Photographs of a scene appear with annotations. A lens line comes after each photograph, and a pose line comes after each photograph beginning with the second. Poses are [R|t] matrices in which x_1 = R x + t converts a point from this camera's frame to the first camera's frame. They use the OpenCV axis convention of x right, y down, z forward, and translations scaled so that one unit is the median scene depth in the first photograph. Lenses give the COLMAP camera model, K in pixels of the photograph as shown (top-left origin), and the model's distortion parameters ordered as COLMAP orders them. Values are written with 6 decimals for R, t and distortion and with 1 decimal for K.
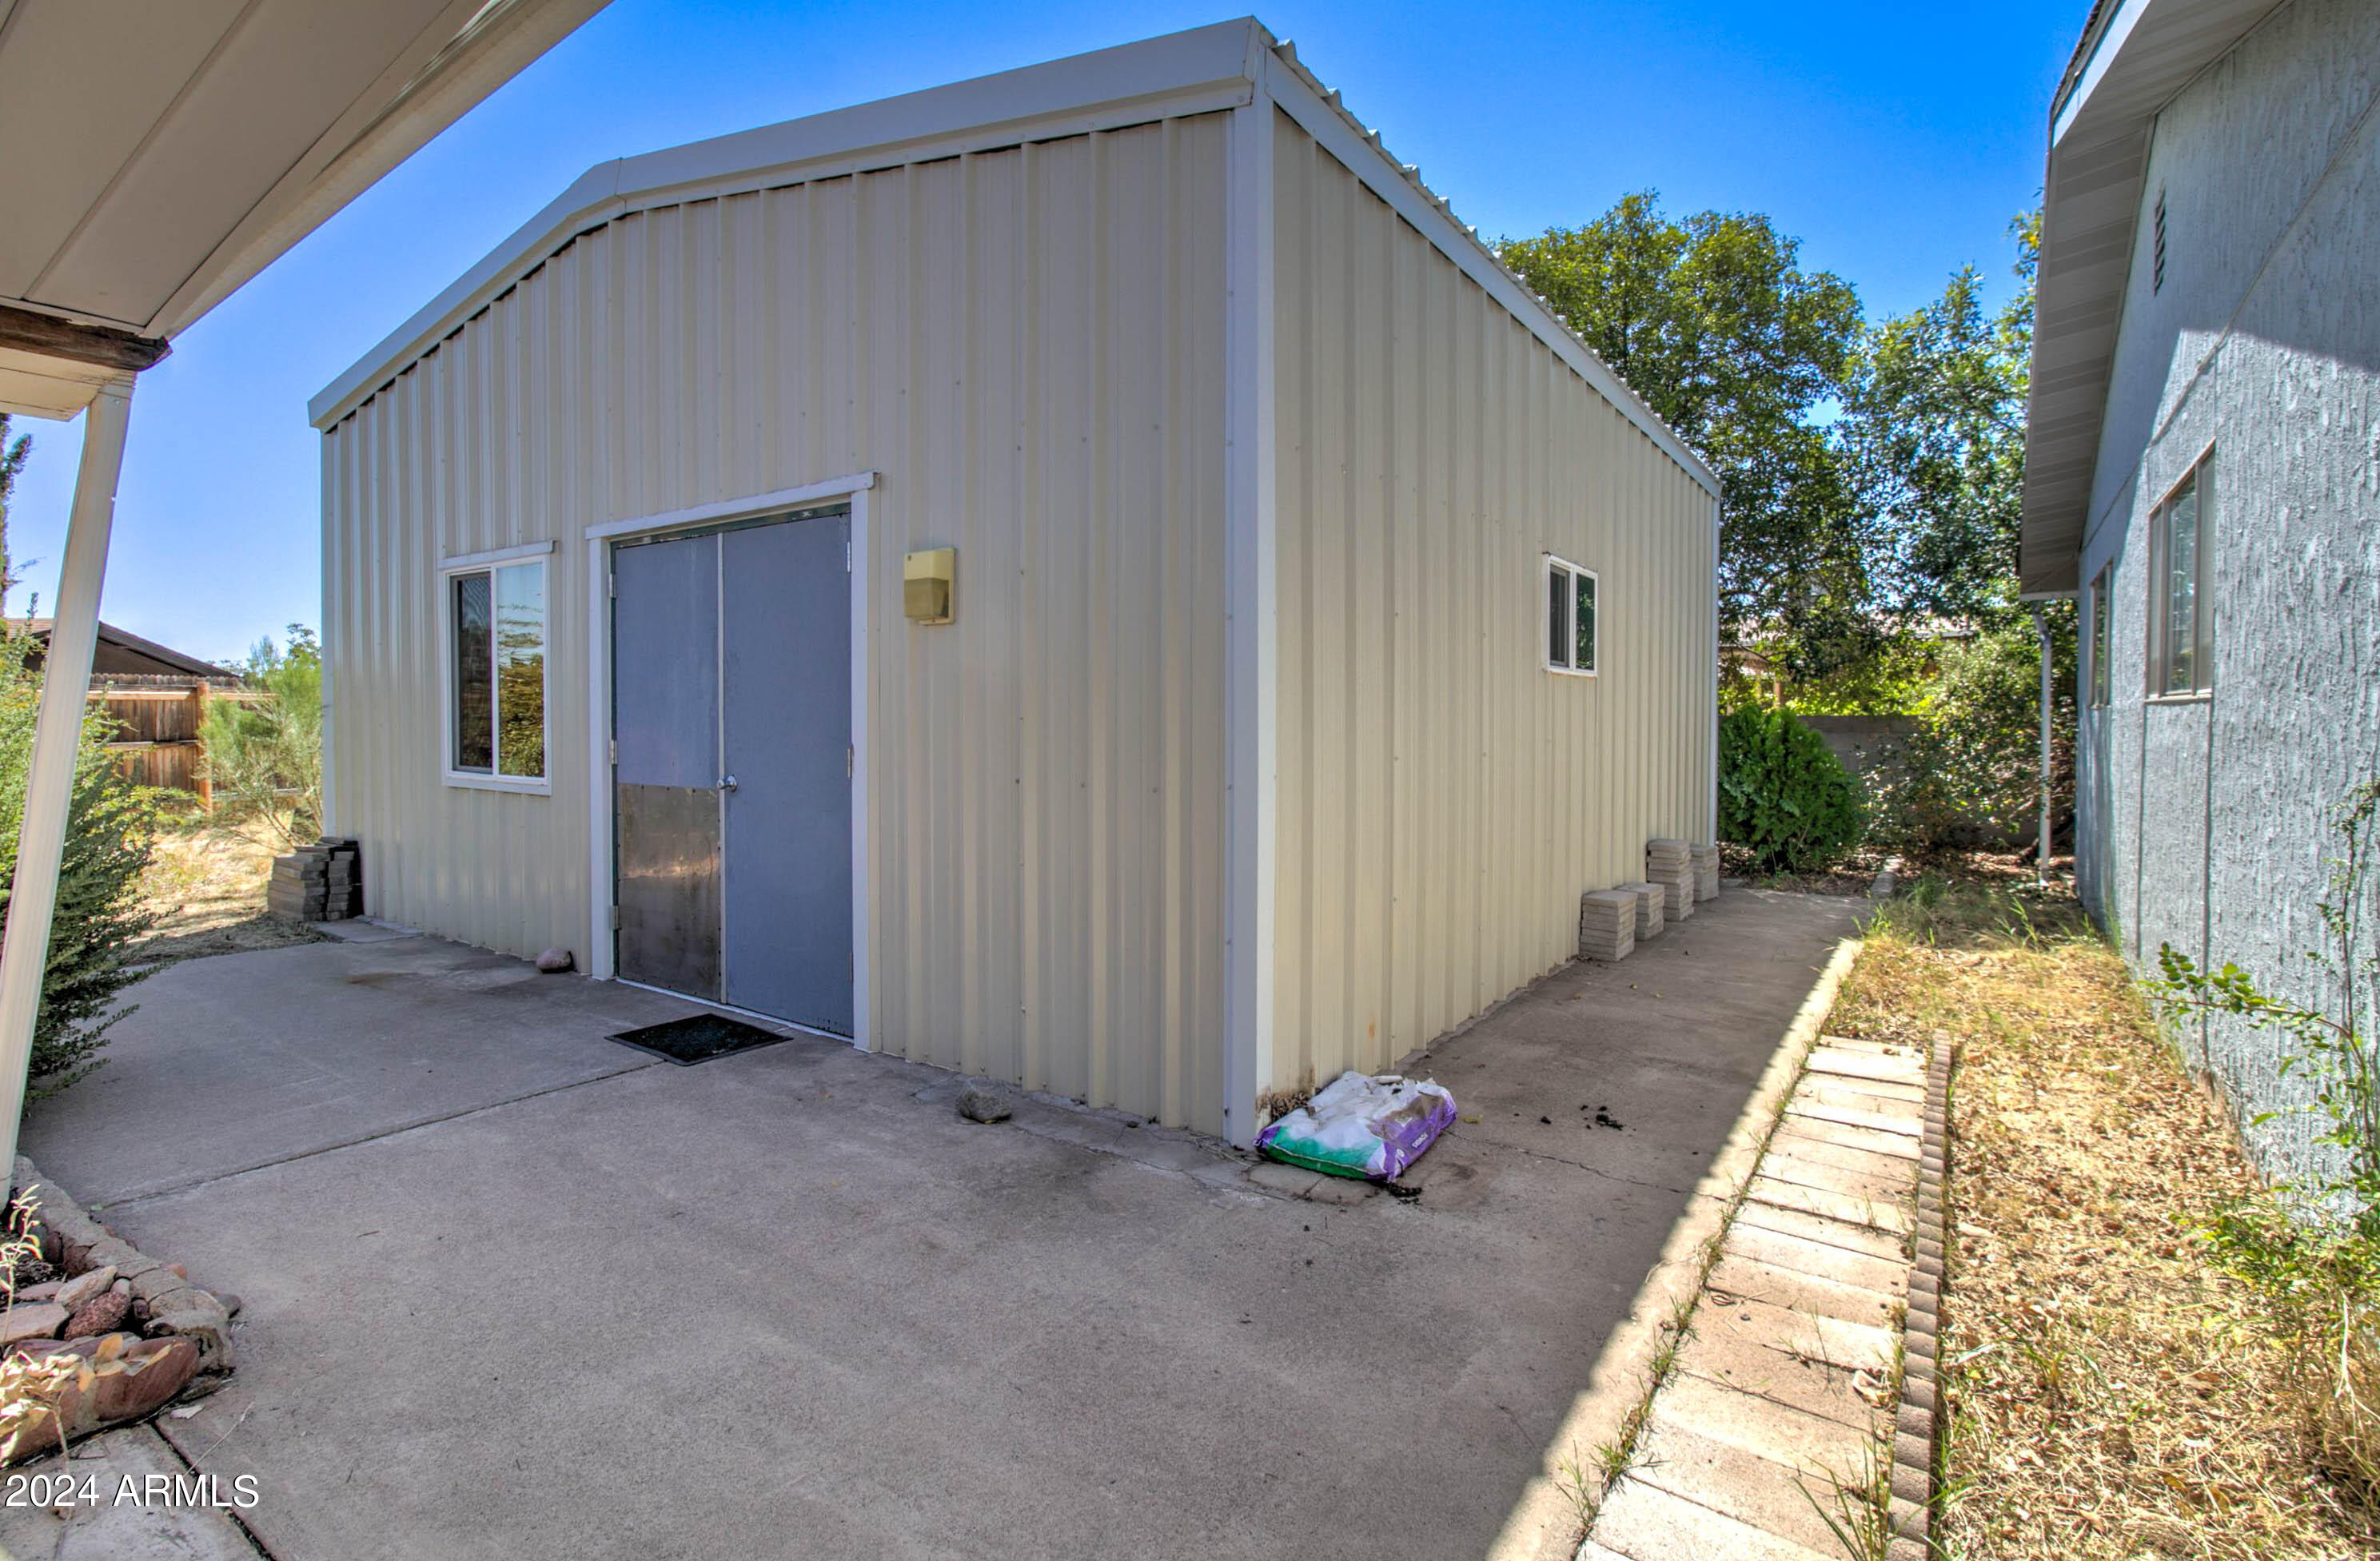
lens RADIAL K [[1092.9, 0, 1254.7], [0, 1092.9, 744.5], [0, 0, 1]] dist [0.000390, 0.001532]
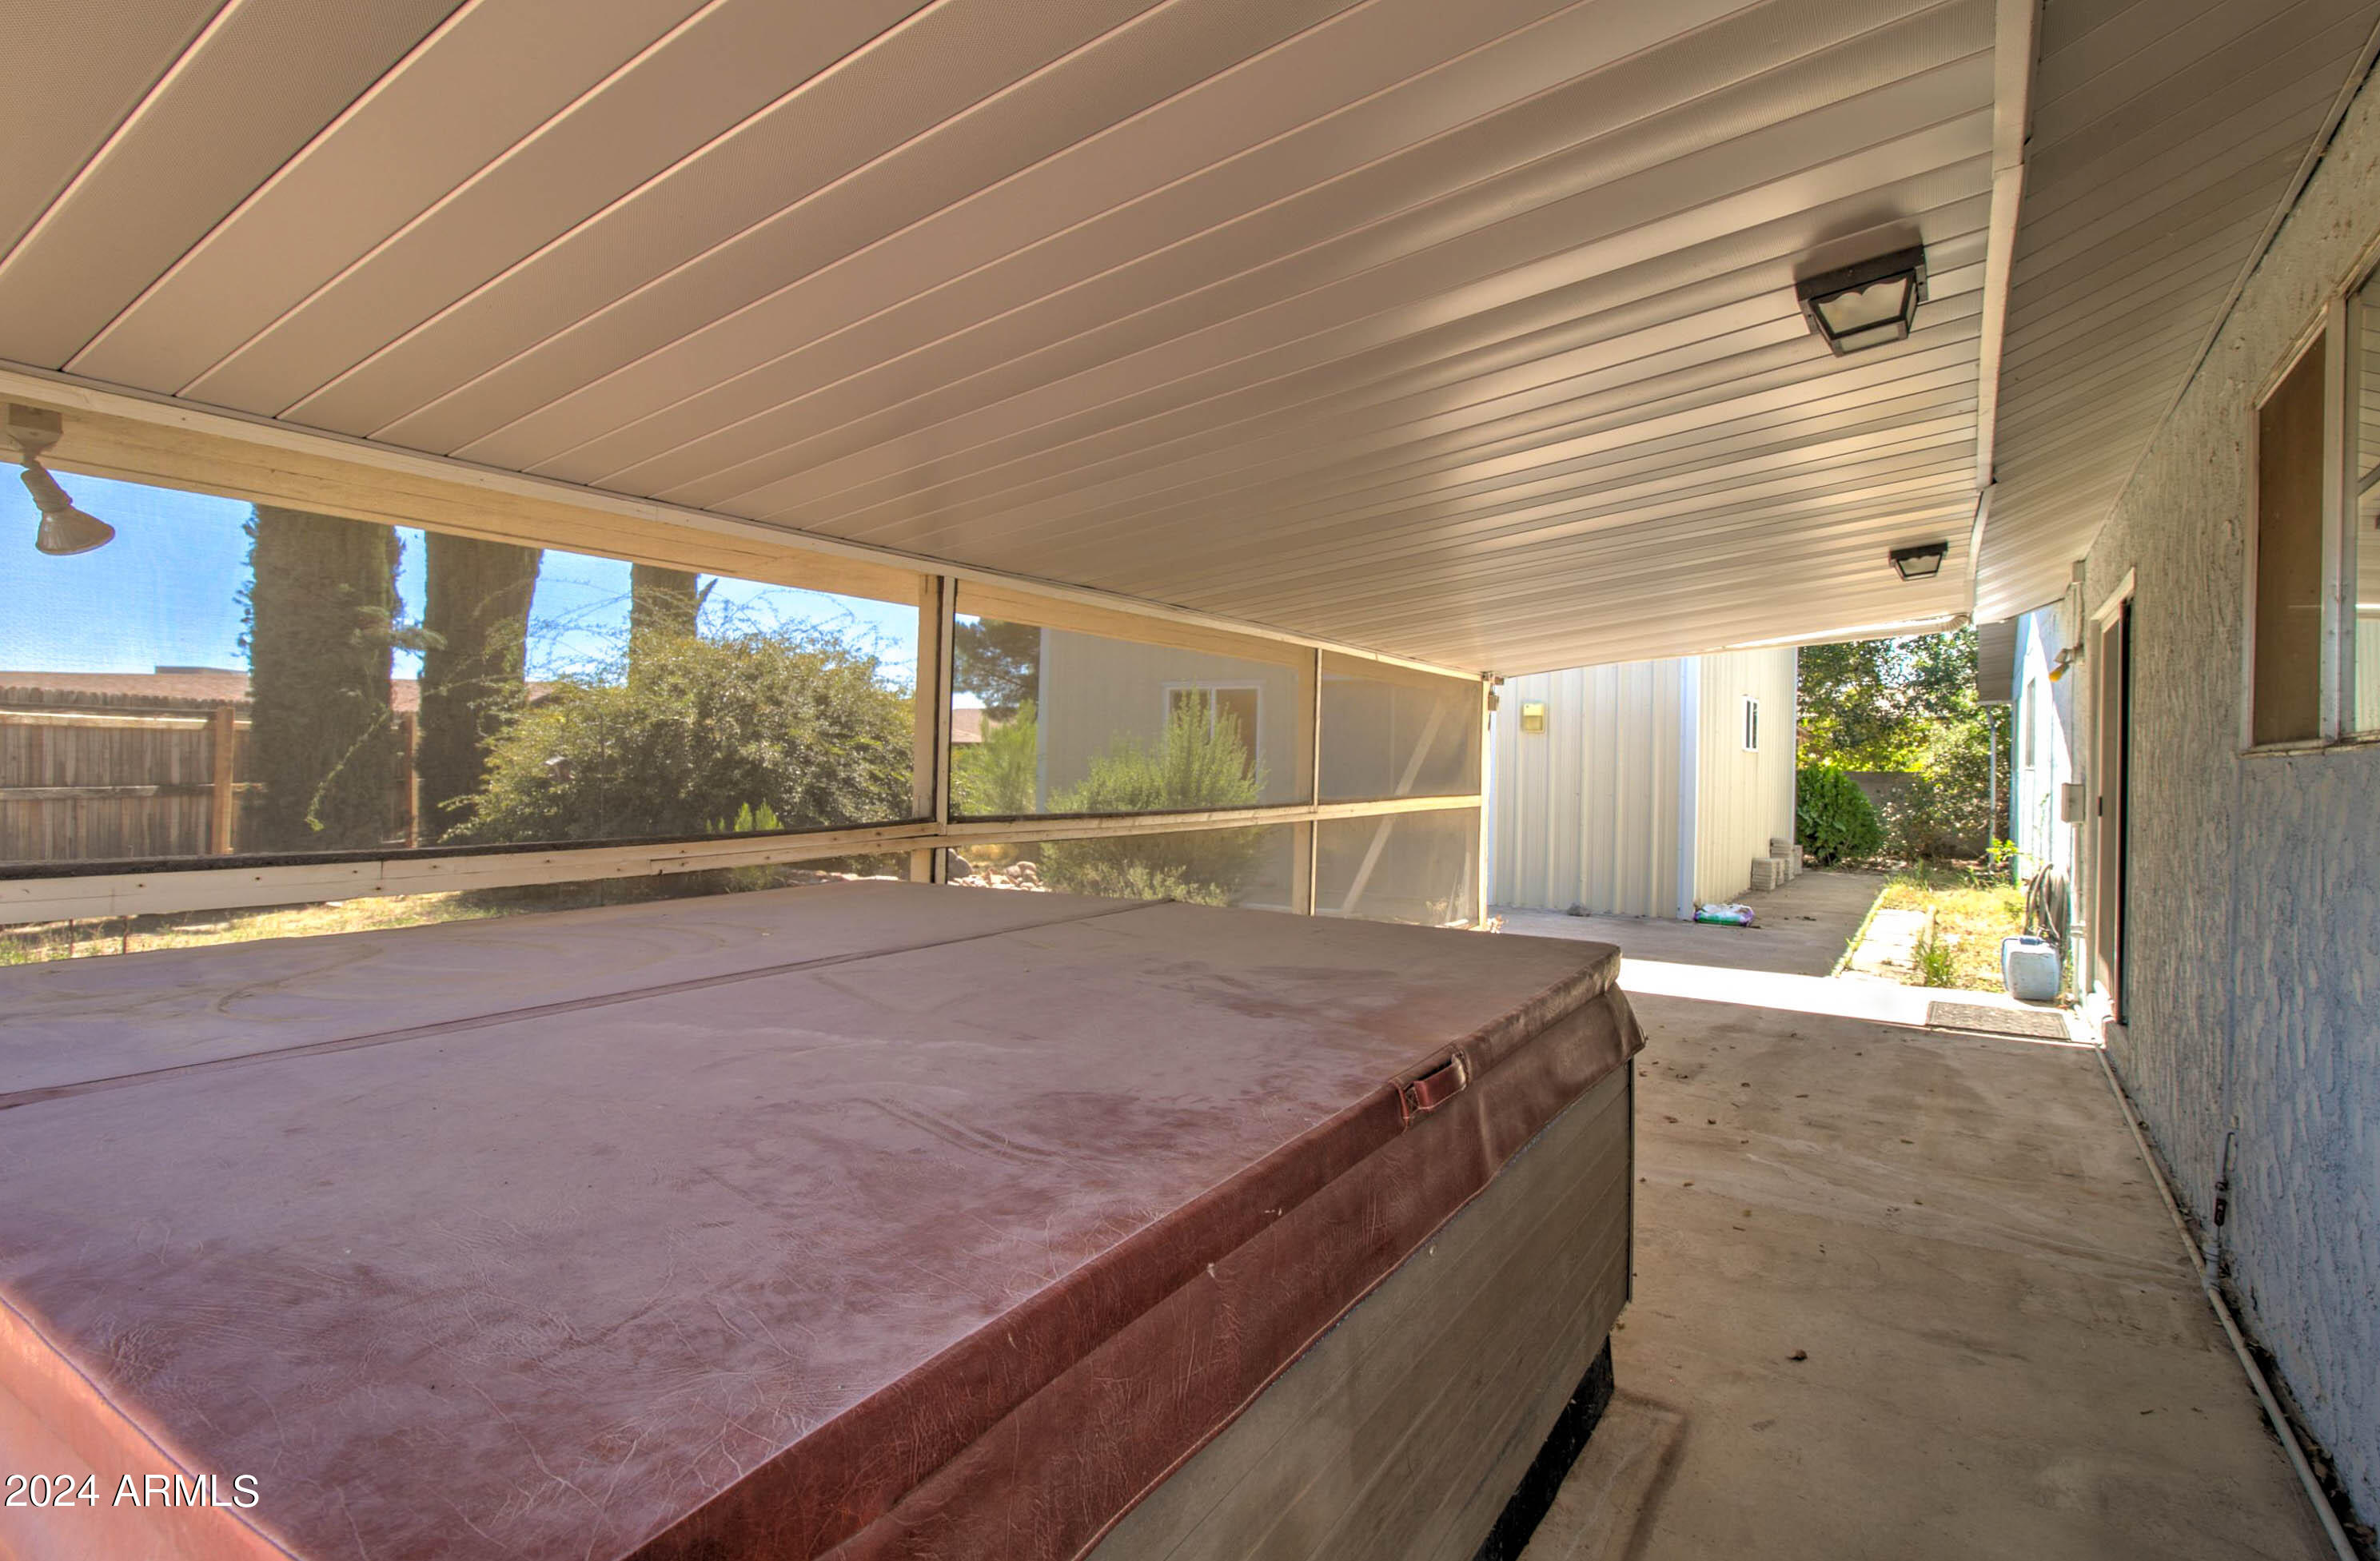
lens RADIAL K [[1092.9, 0, 1186.7], [0, 1092.9, 772.2], [0, 0, 1]] dist [0.000390, 0.001532]
pose [[0.999275, 0.011159, -0.036400, -0.450201], [-0.011736, 0.999808, -0.015662, 0.011981], [0.036218, 0.016078, 0.999215, -0.715501]]
